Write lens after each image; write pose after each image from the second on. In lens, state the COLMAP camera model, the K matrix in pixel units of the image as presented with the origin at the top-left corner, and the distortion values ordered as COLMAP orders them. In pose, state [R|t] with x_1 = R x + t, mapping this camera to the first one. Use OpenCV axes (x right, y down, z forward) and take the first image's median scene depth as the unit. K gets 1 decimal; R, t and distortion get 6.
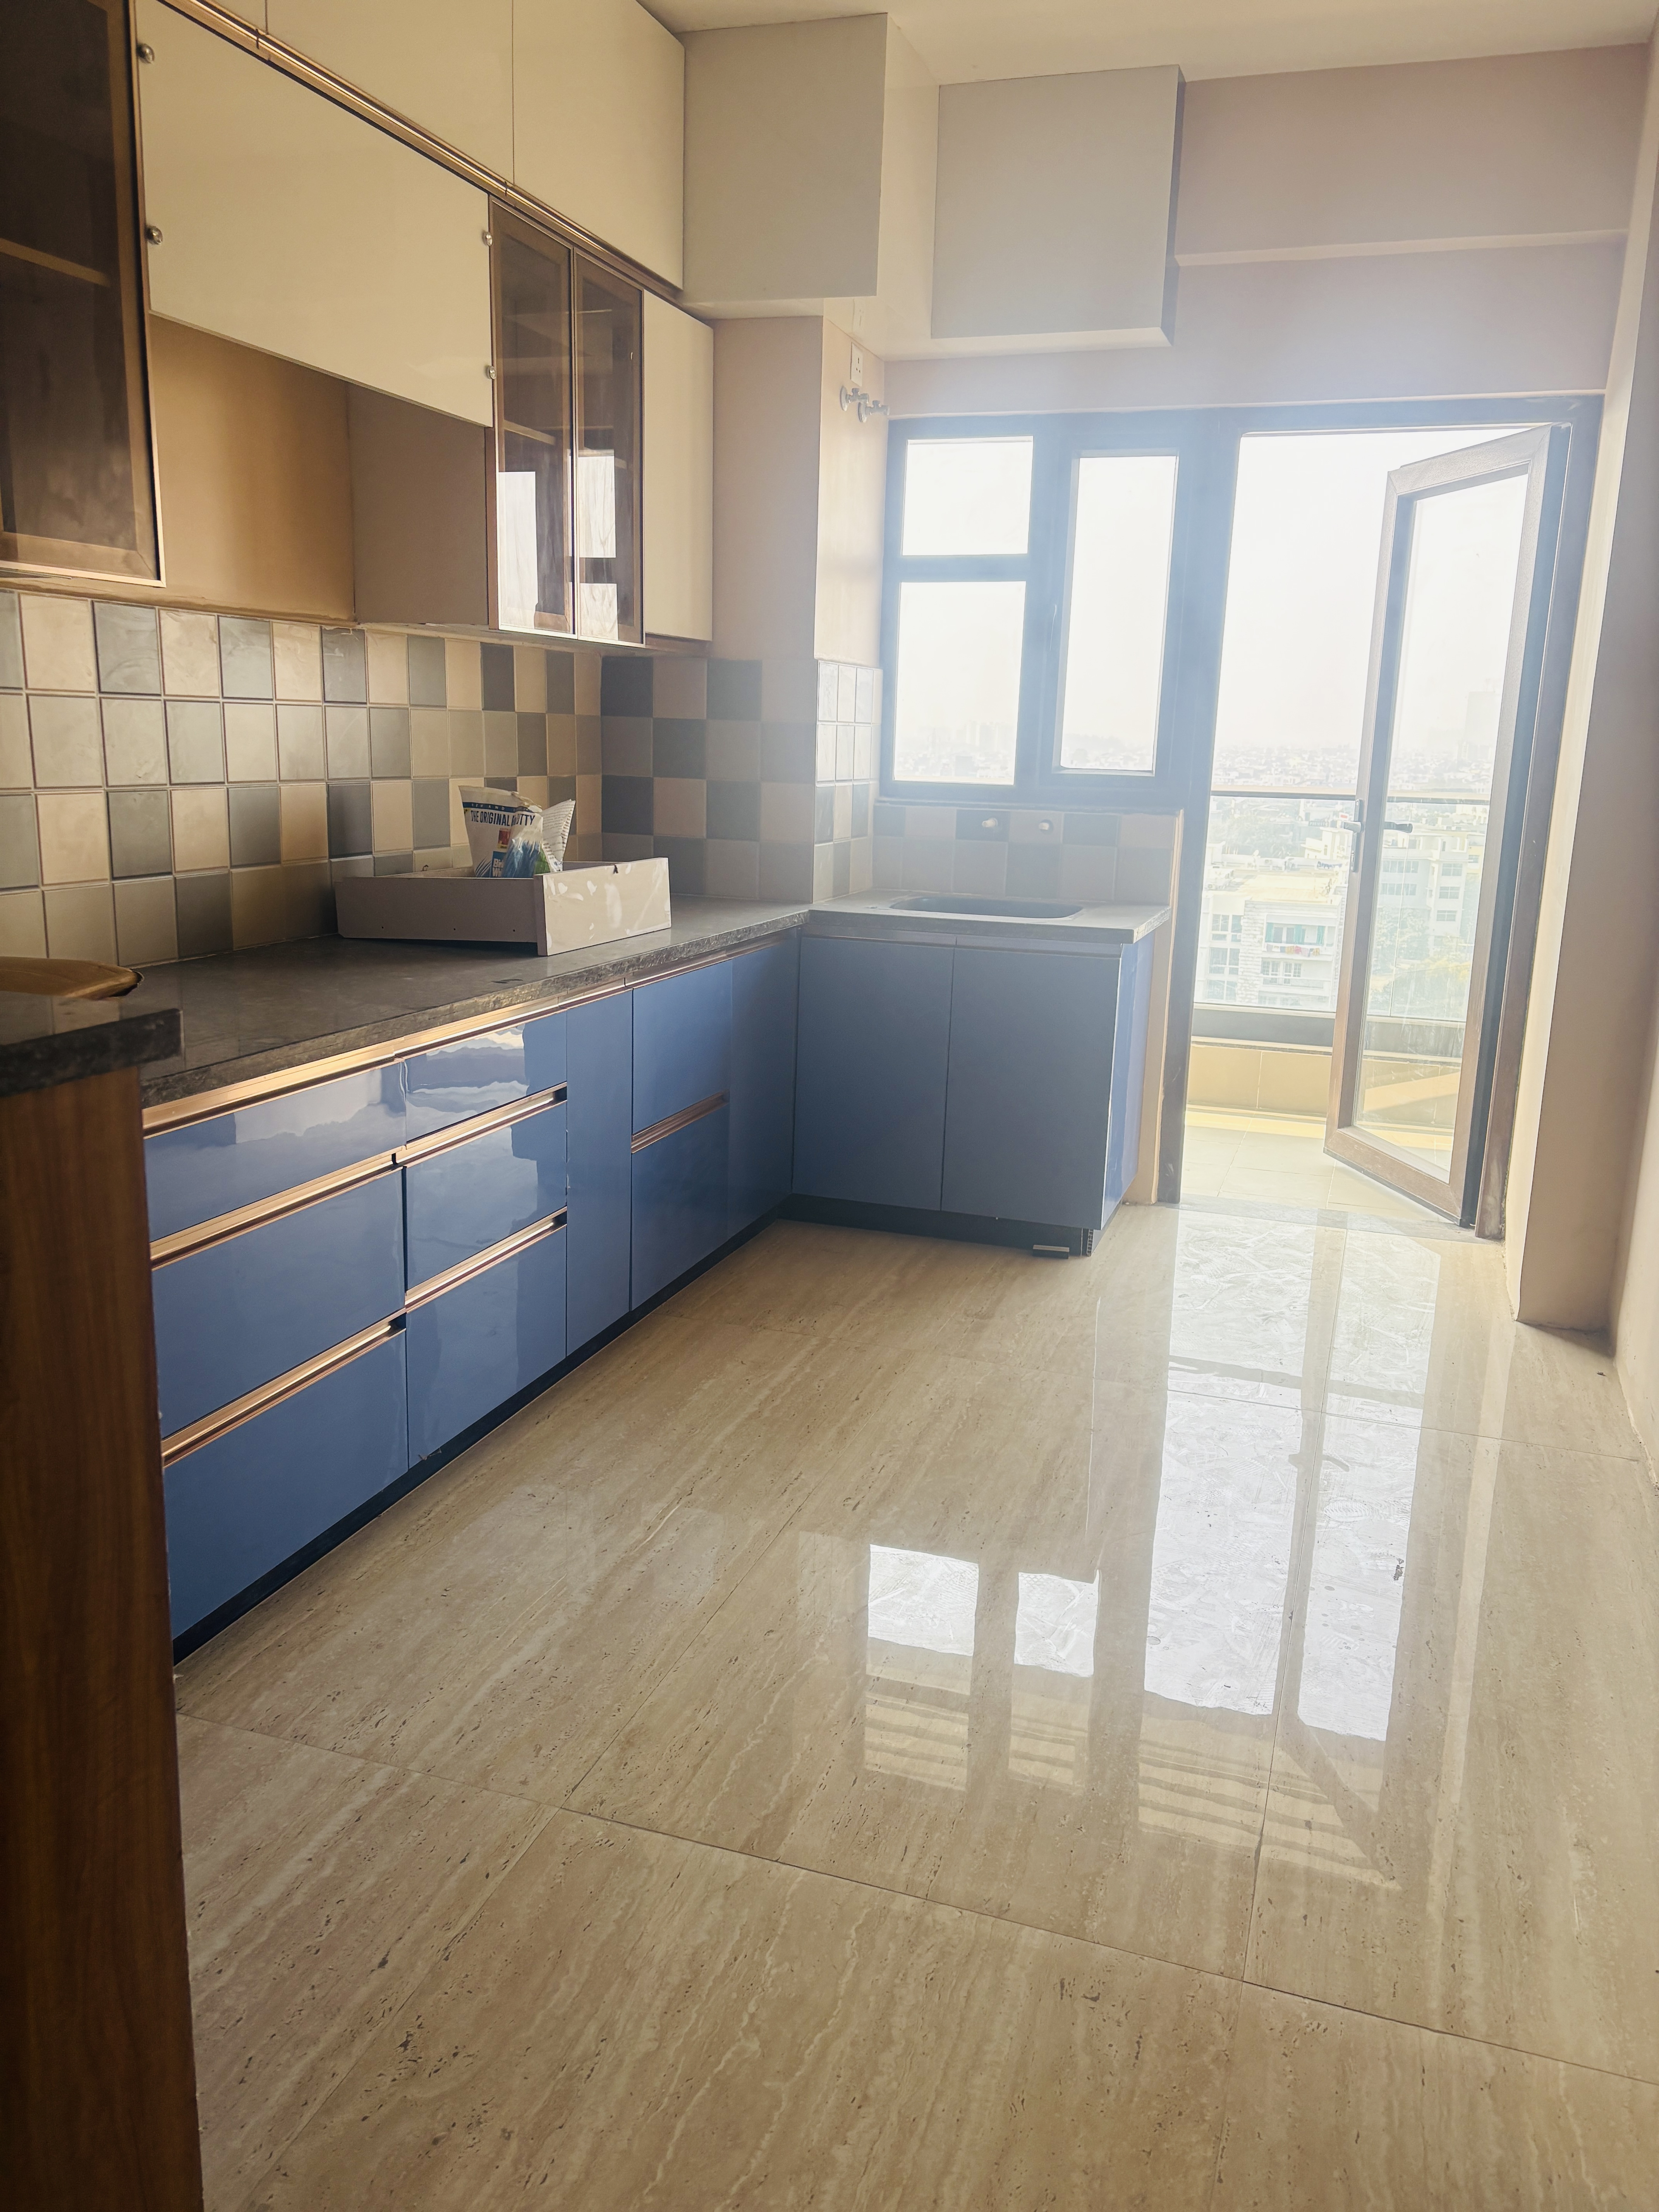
lens RADIAL K [[1682.9, 0, 828.6], [0, 1682.9, 1094.2], [0, 0, 1]] dist [0.026052, 0.000622]
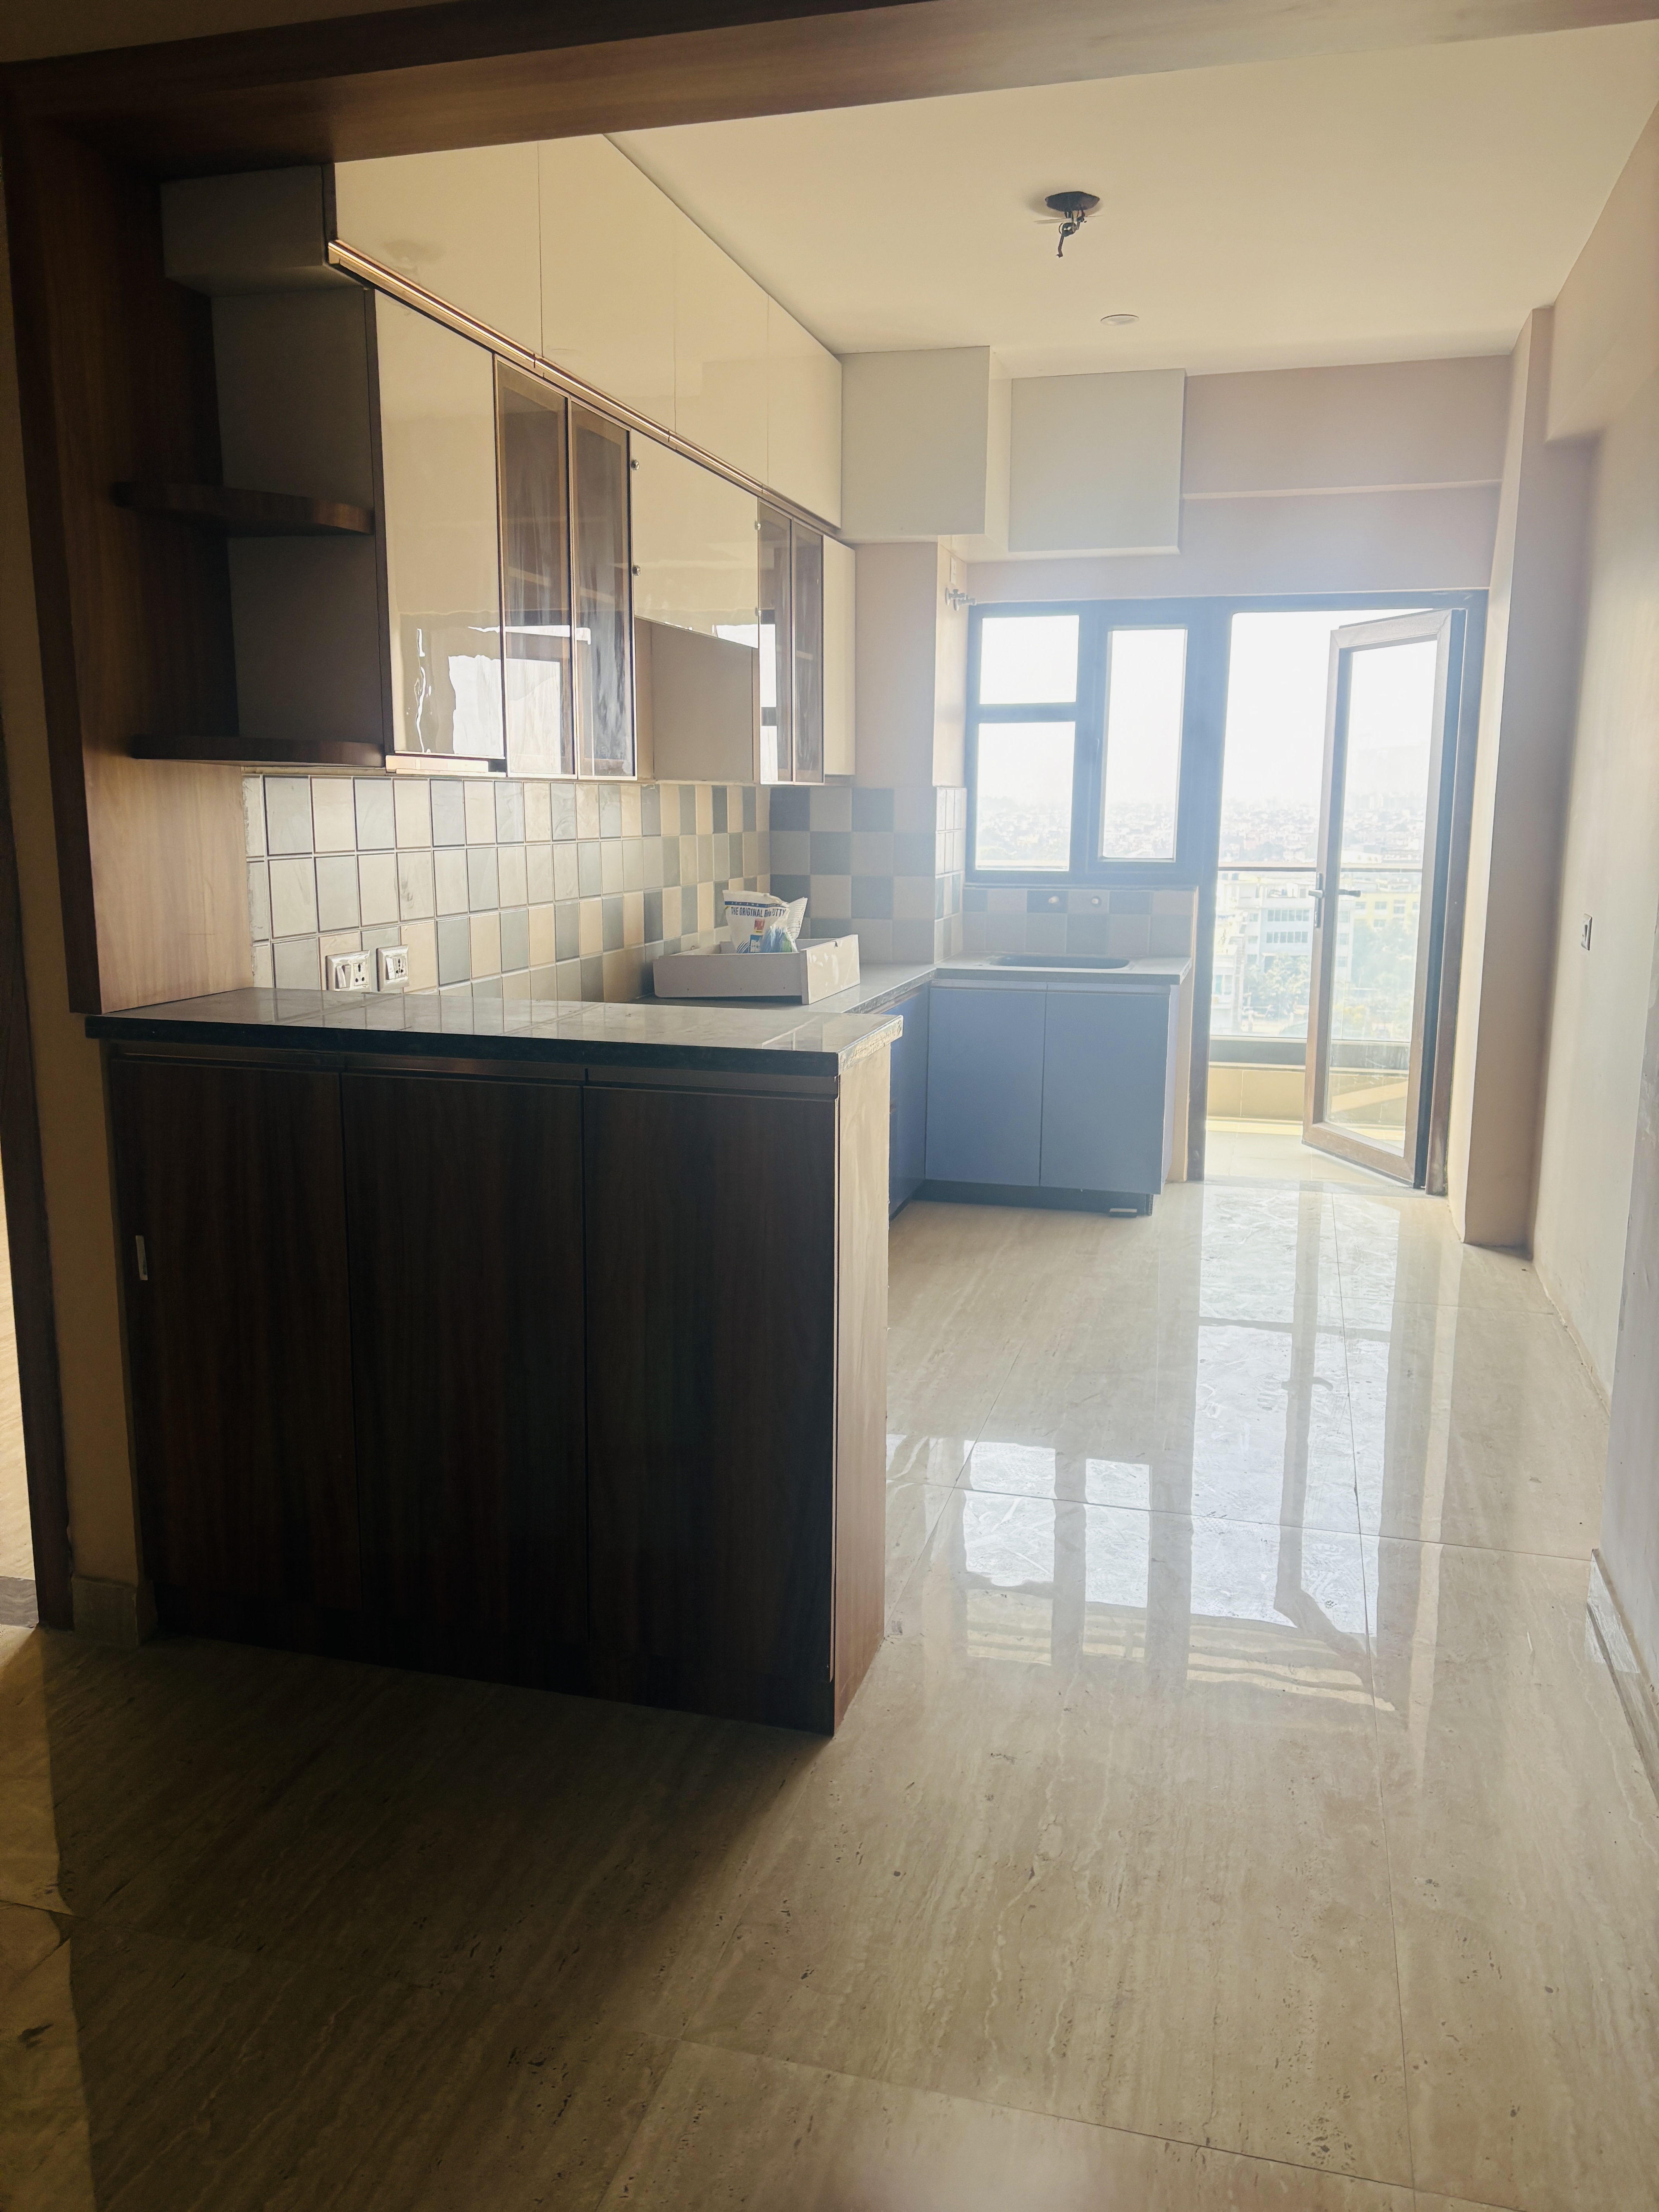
lens RADIAL K [[1686.7, 0, 828.4], [0, 1686.7, 1097.0], [0, 0, 1]] dist [0.058322, -0.069796]
pose [[0.997820, -0.035785, 0.055448, -0.168640], [0.037764, 0.998672, -0.035058, 0.036589], [-0.054120, 0.037075, 0.997846, -0.335663]]
